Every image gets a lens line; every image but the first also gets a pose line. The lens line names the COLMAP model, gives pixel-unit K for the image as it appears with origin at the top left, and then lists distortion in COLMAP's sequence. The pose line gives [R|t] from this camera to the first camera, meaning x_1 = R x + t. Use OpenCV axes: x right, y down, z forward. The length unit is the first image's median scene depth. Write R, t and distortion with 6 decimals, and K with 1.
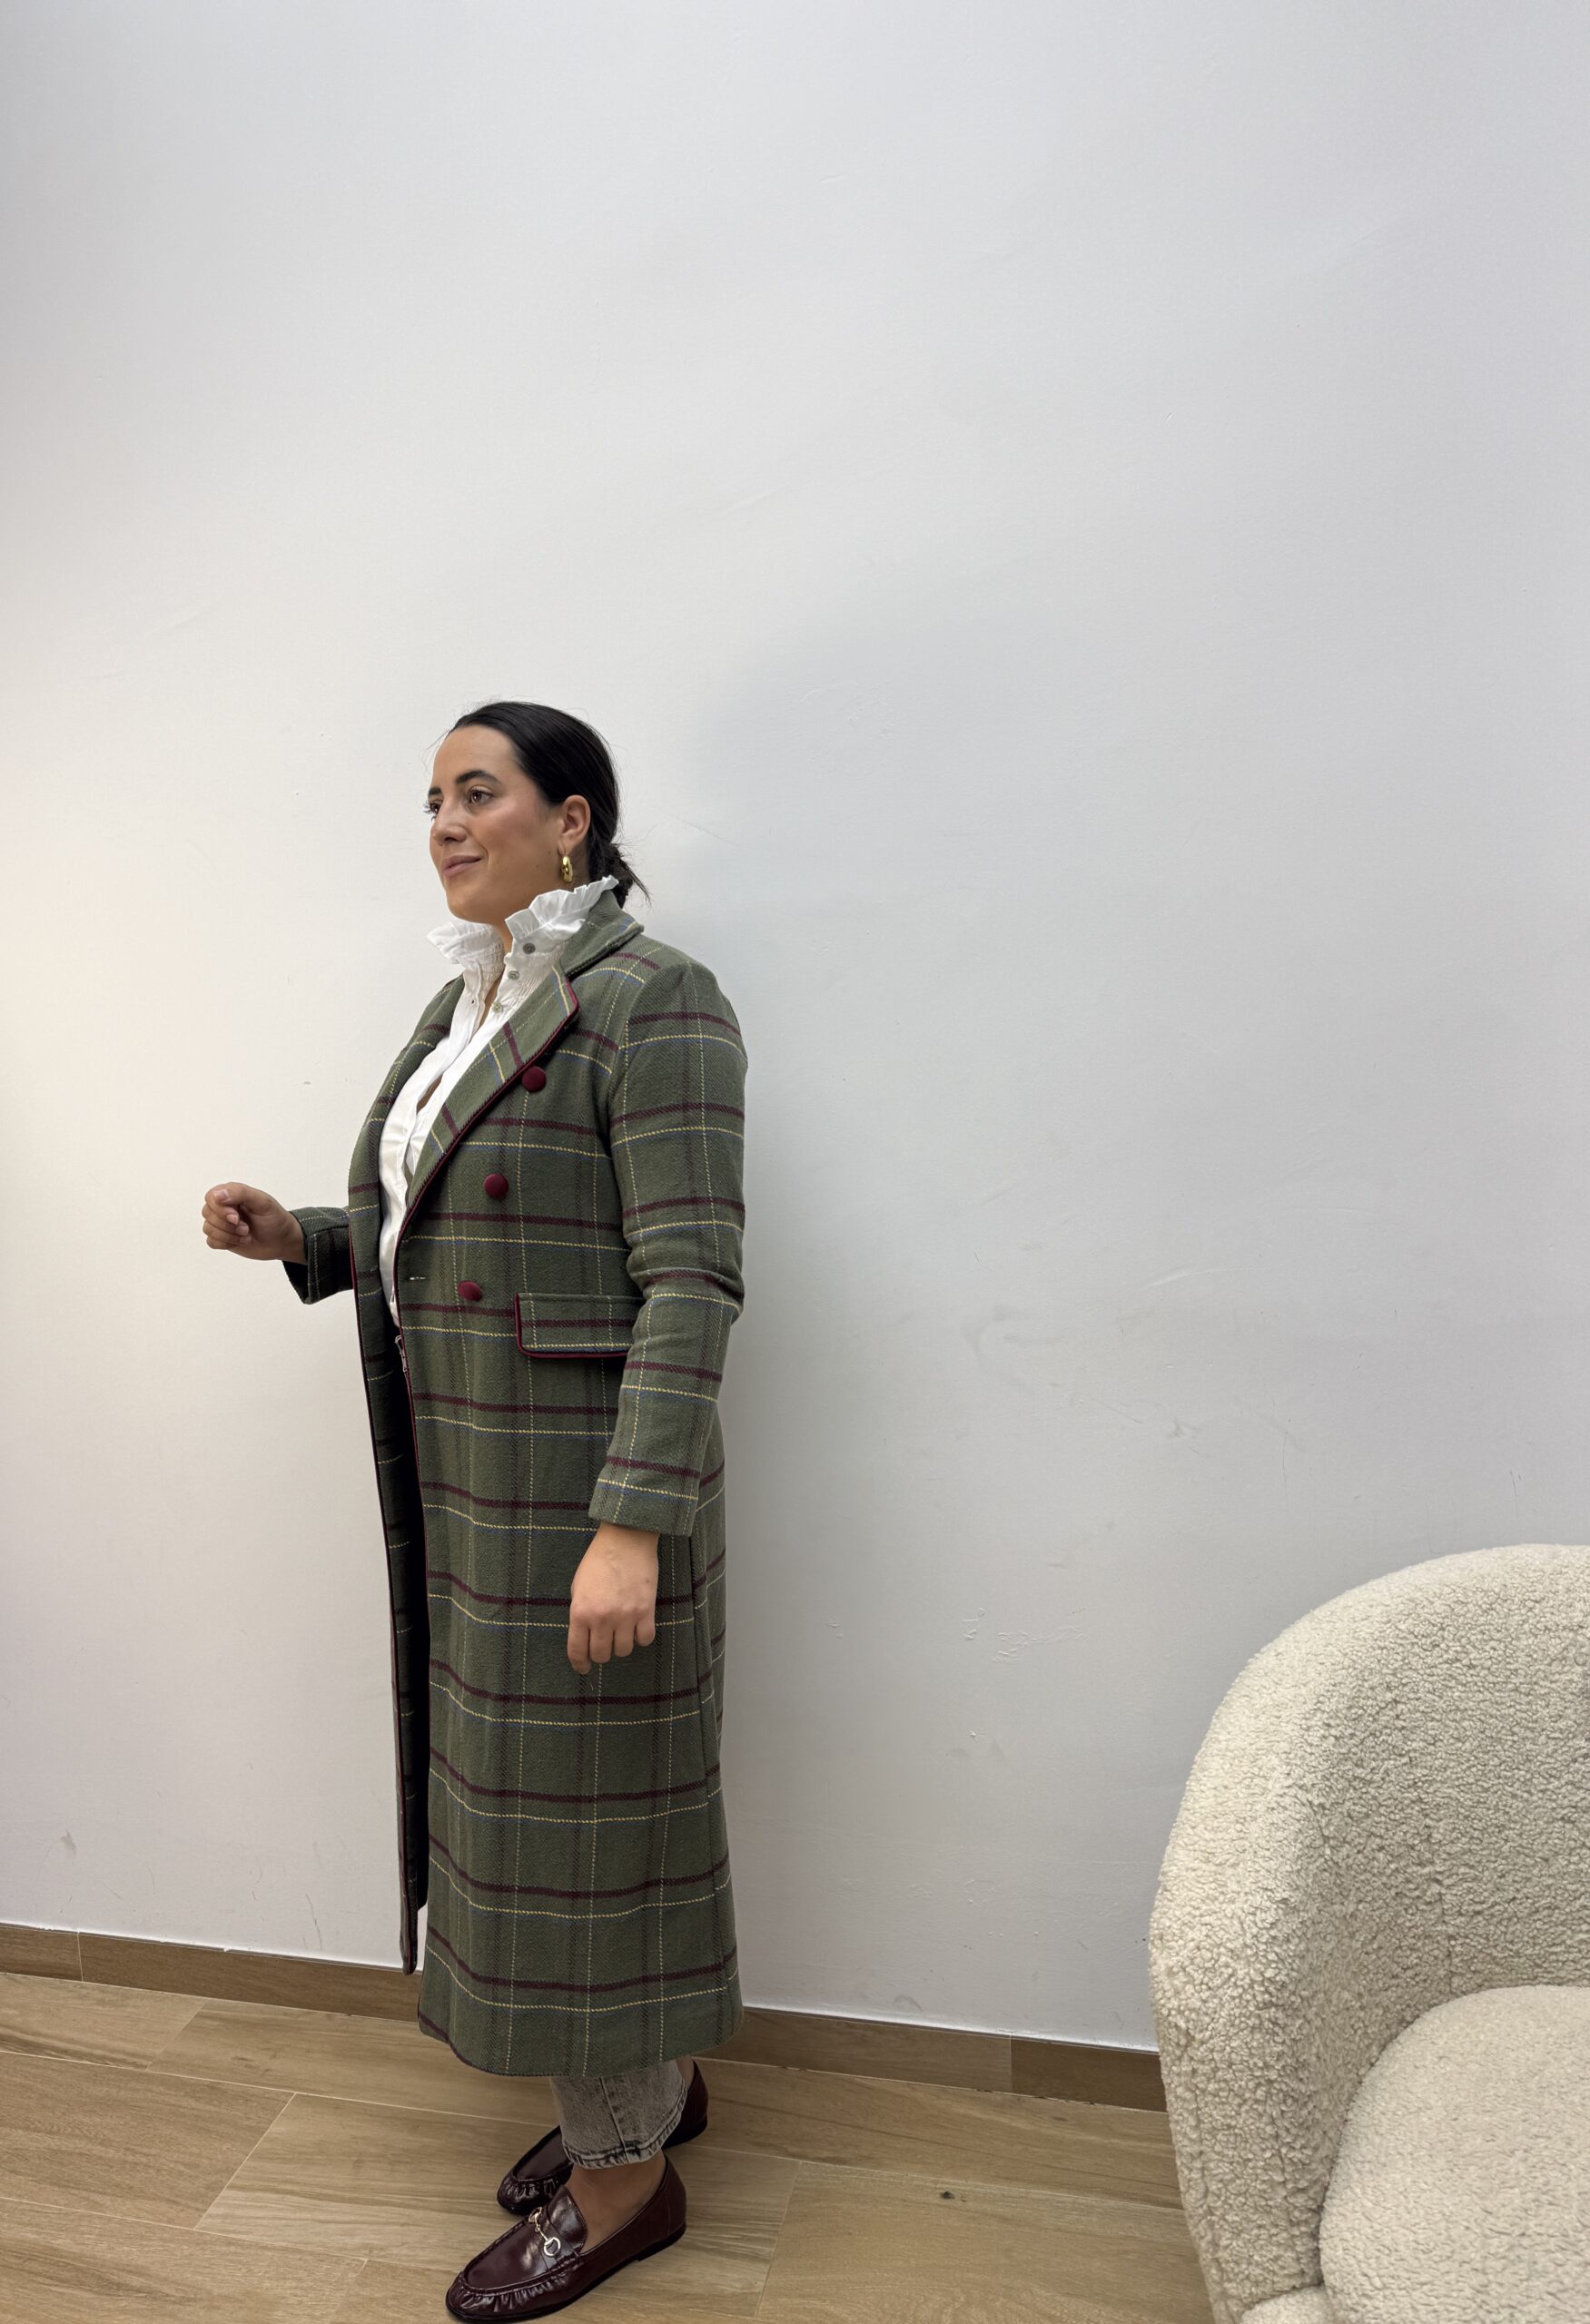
lens RADIAL K [[1624.9, 0, 729.3], [0, 1624.9, 1171.3], [0, 0, 1]] dist [0.003592, -0.002829]
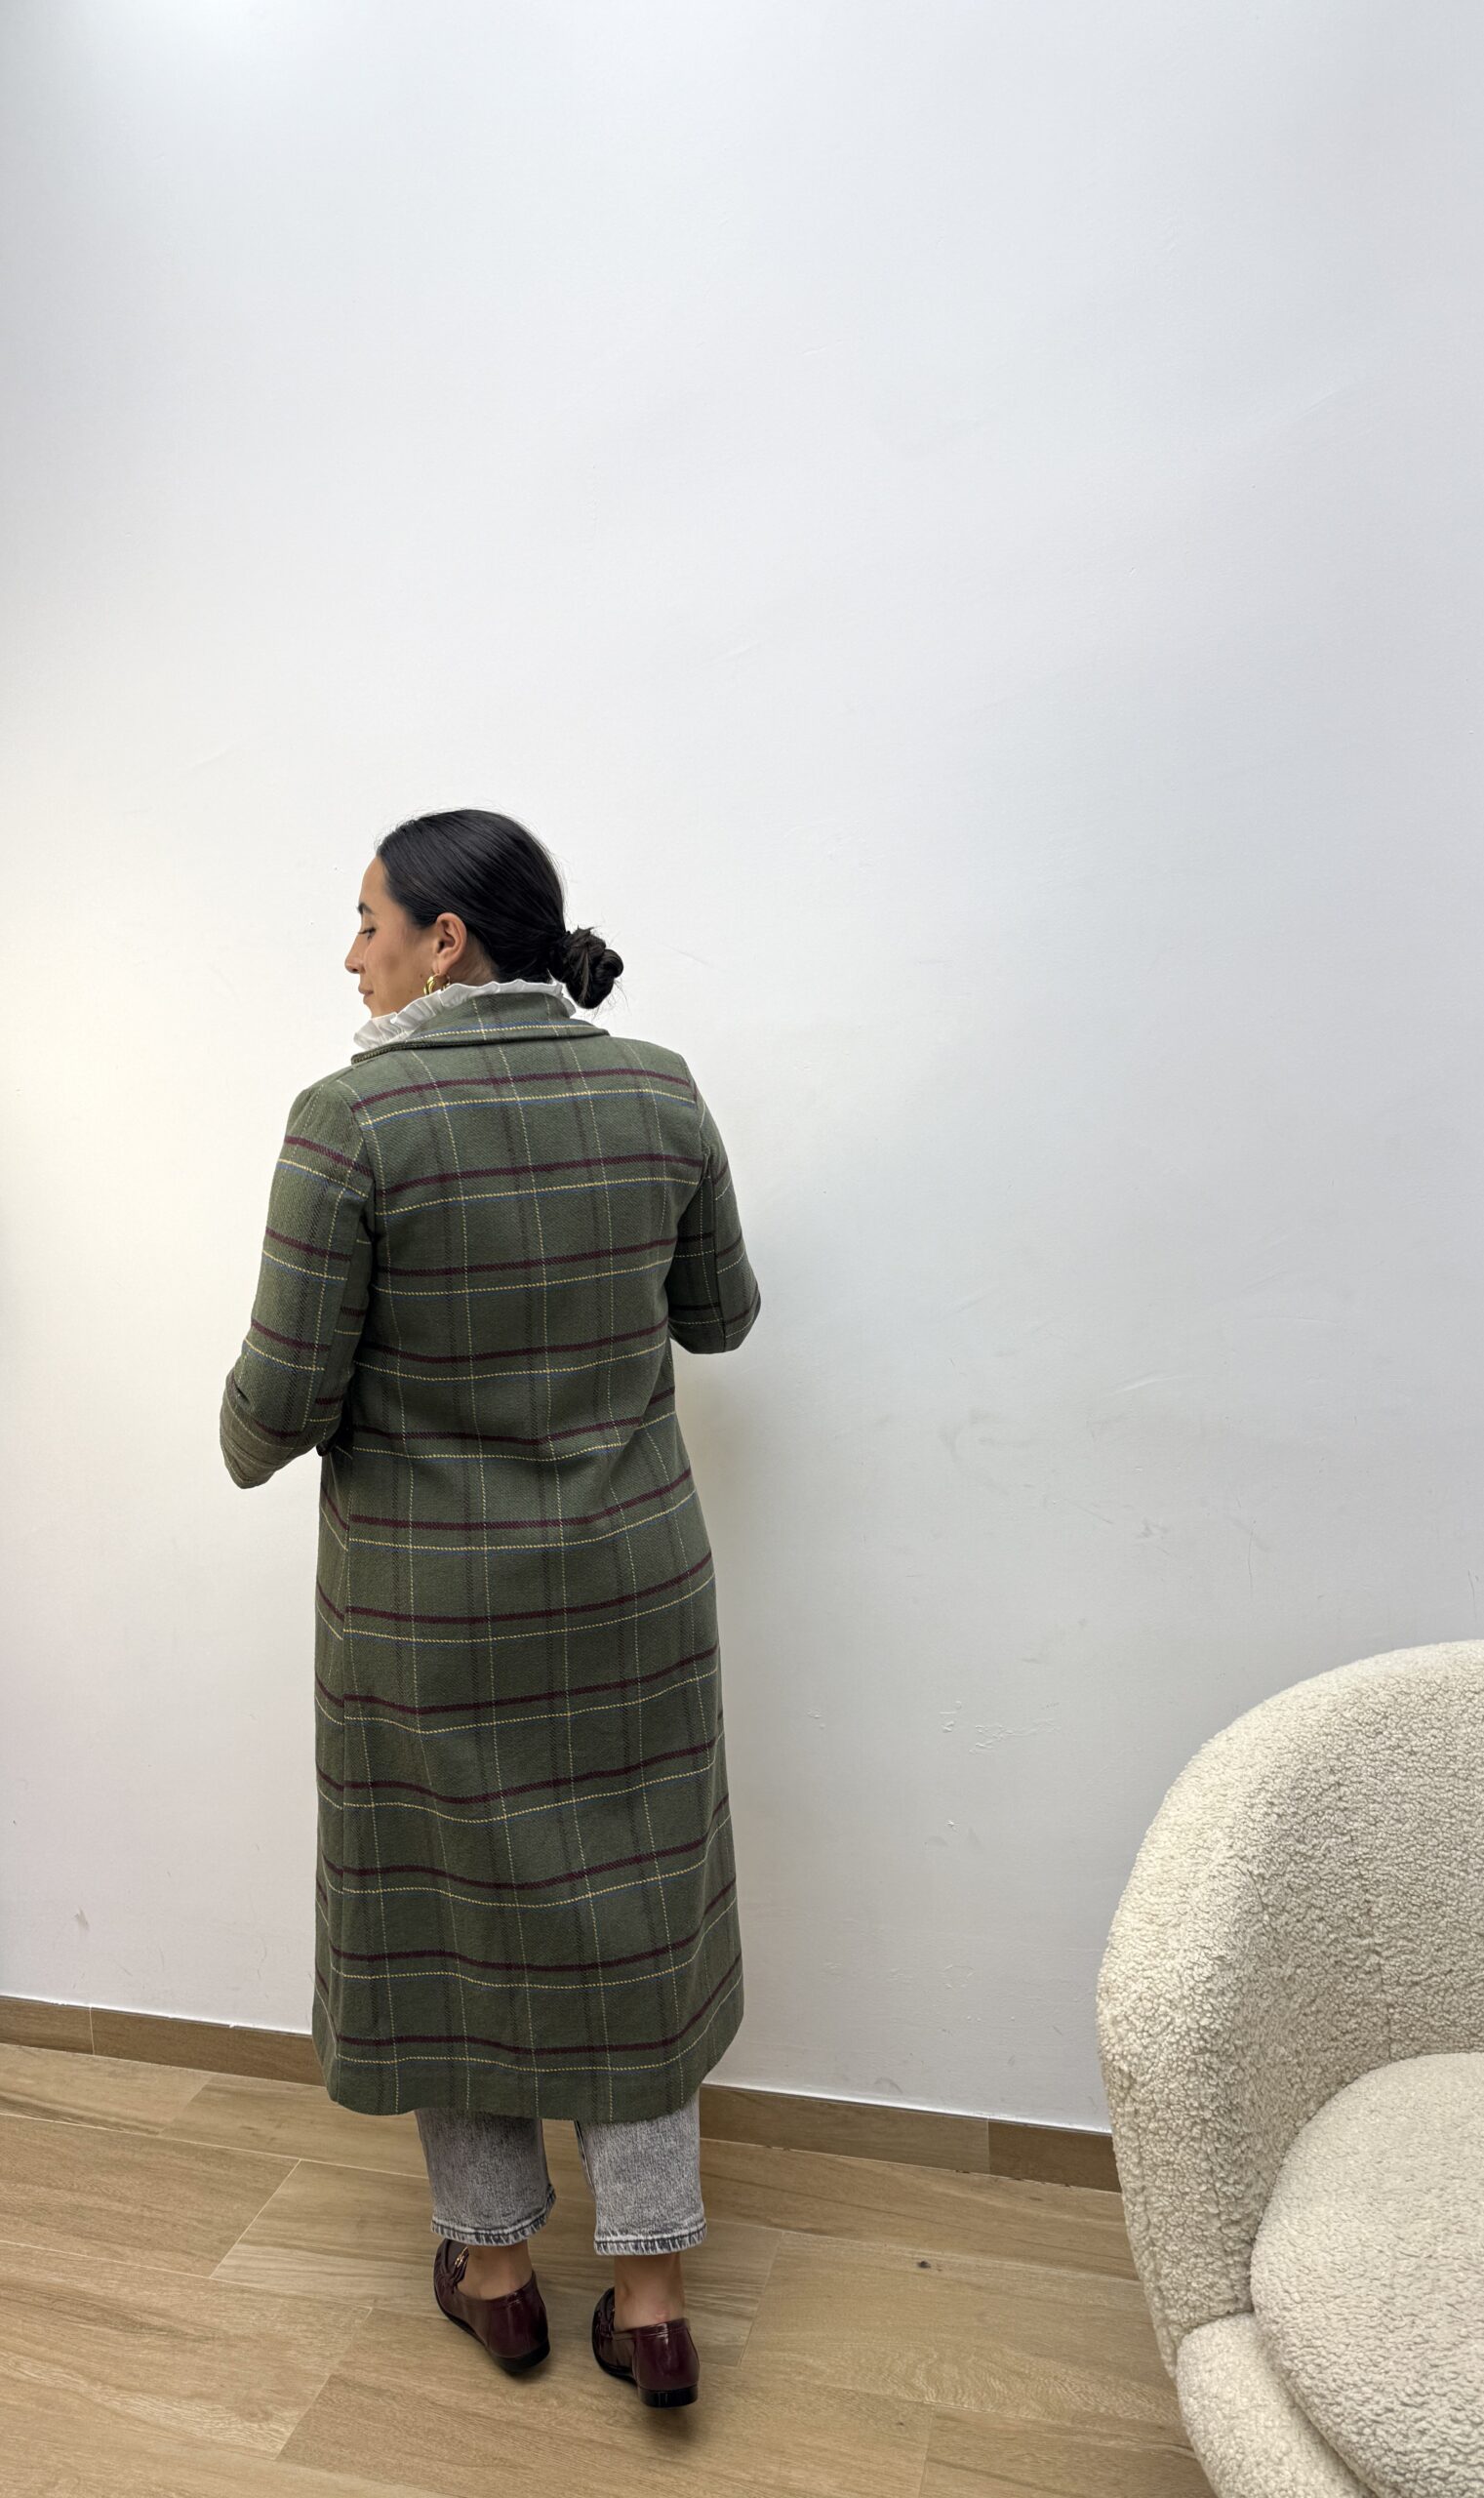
lens RADIAL K [[1740.6, 0, 645.6], [0, 1740.6, 1235.8], [0, 0, 1]] dist [0.004047, -0.001978]
pose [[0.998972, 0.001636, -0.045308, 0.006868], [-0.002308, 0.999888, -0.014784, -0.015917], [0.045279, 0.014873, 0.998864, -0.170951]]
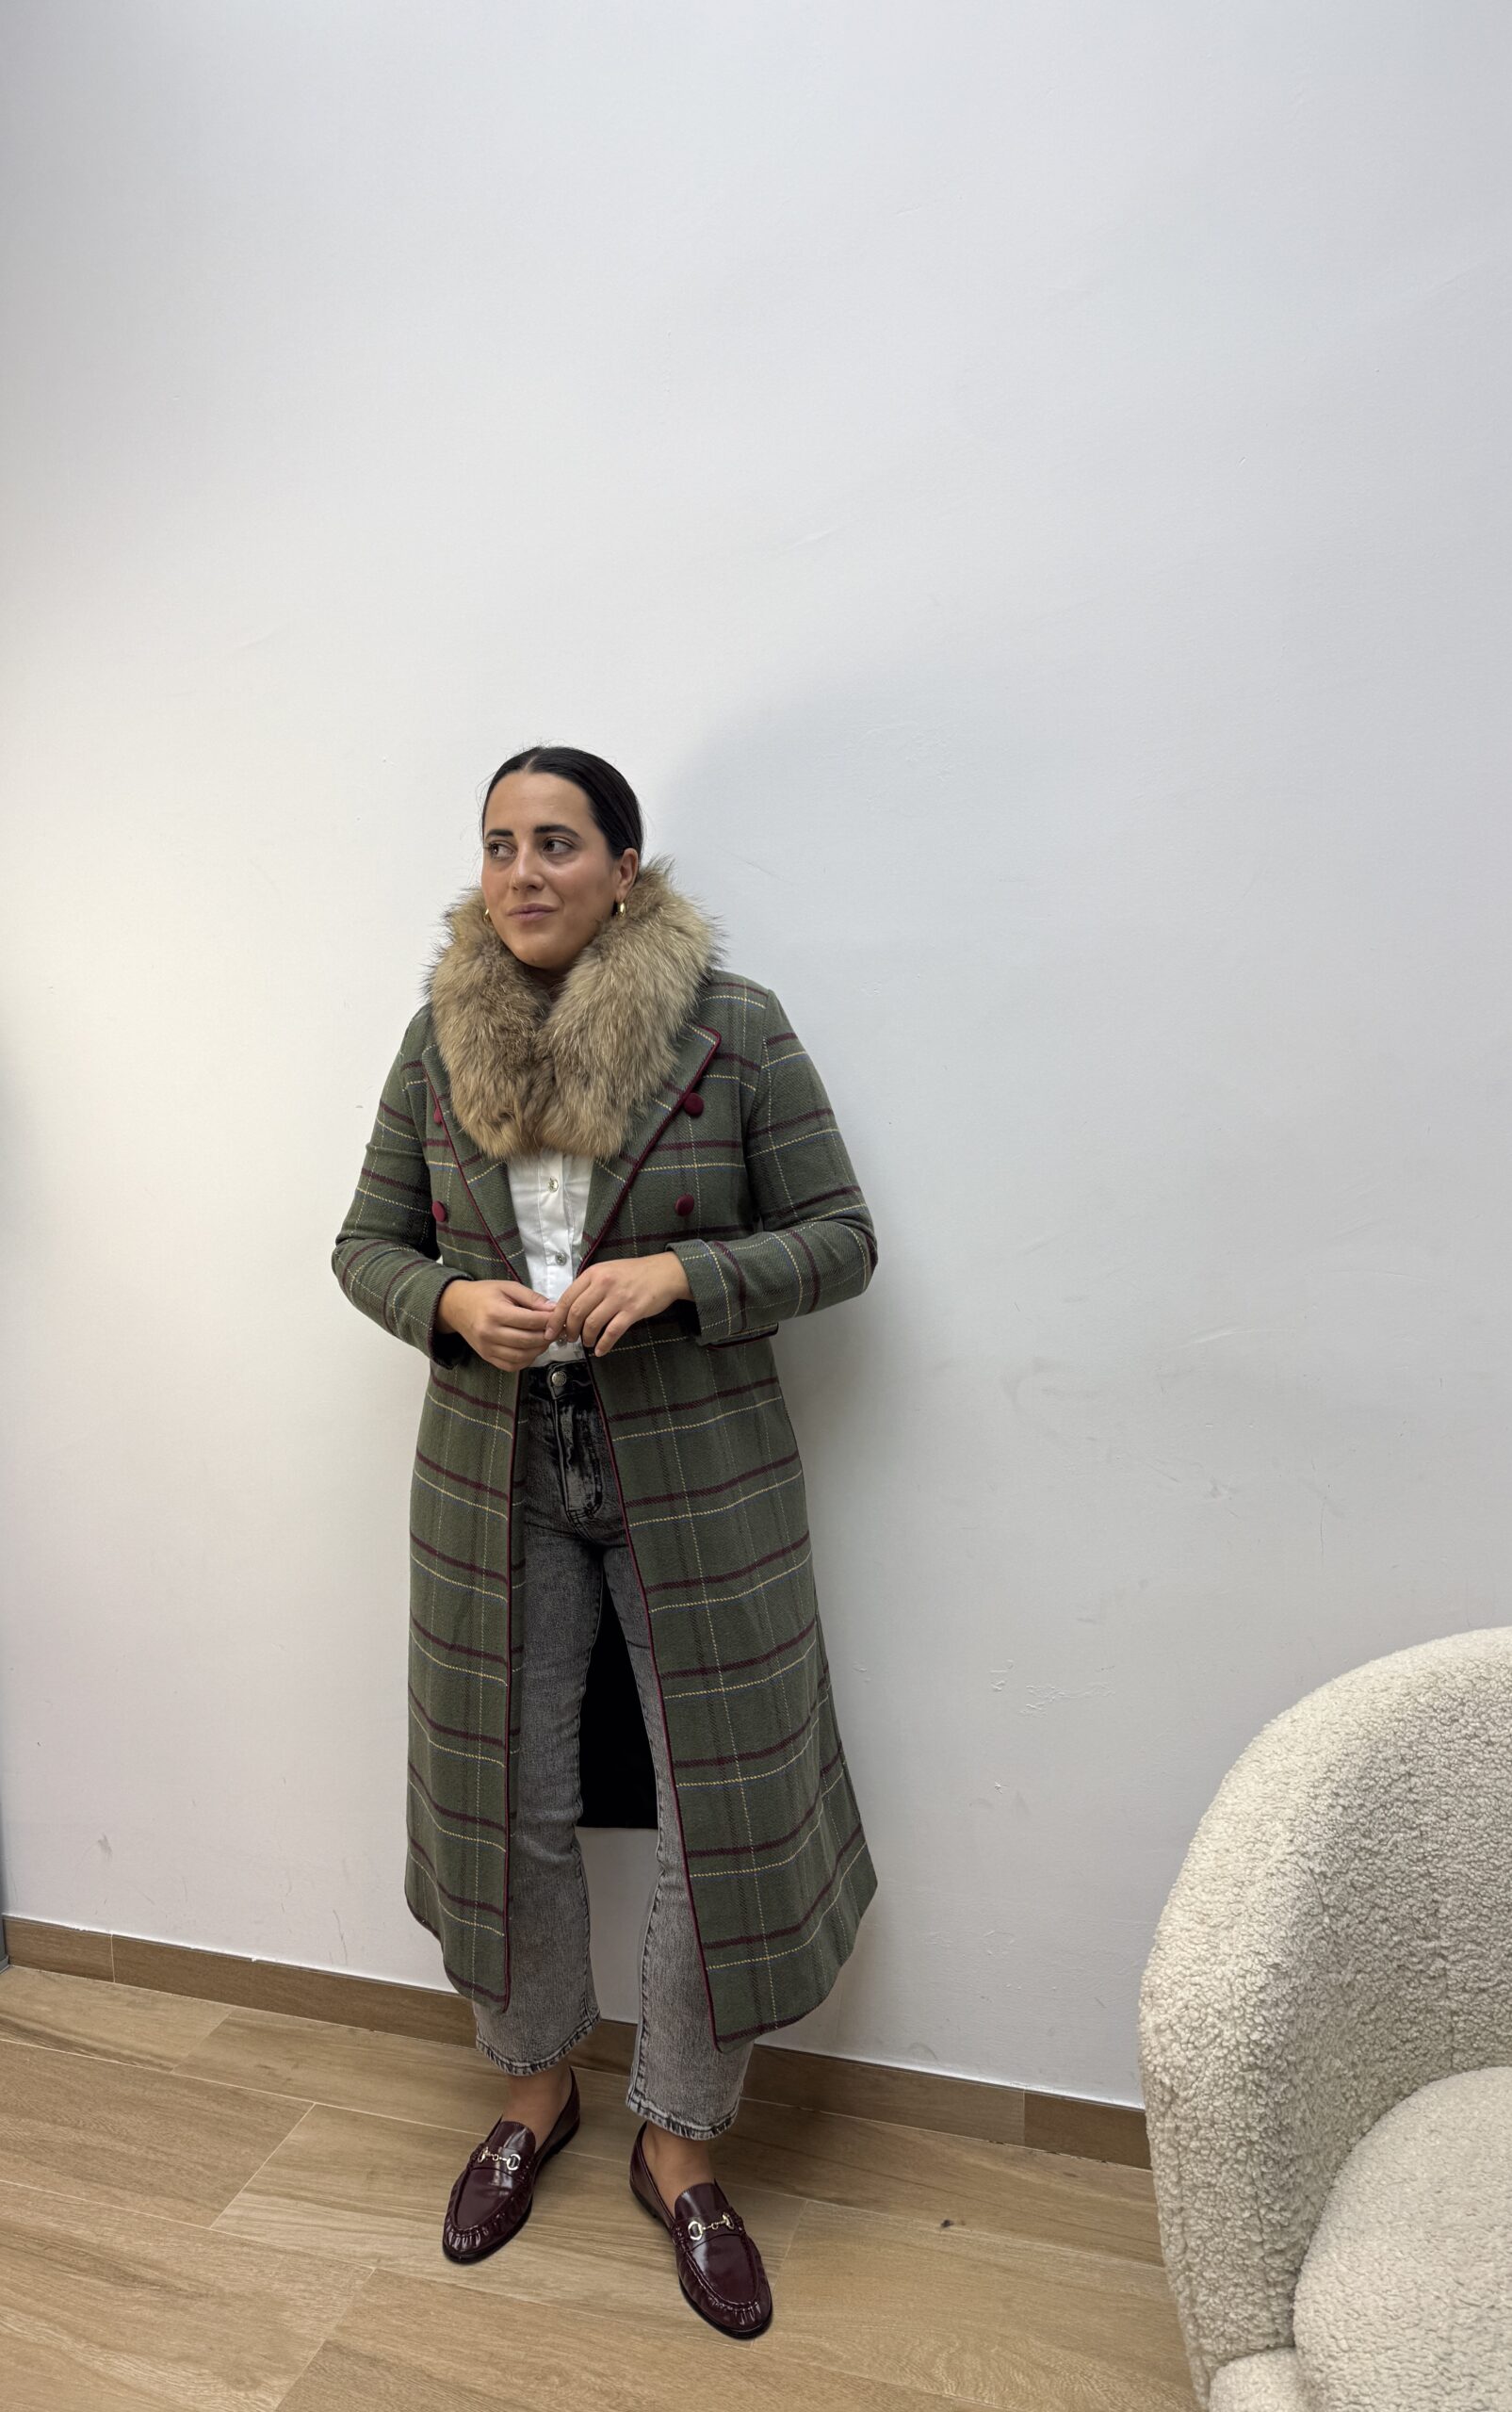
lens RADIAL K [[1683.2, 0, 739.1], [0, 1683.2, 1215.9], [0, 0, 1]] dist [0.005675, -0.003693]
pose [[0.998294, 0.036616, -0.045484, 0.036005], [-0.035980, 0.999244, 0.014706, -0.015511], [0.045988, -0.013045, 0.998857, -0.043591]]
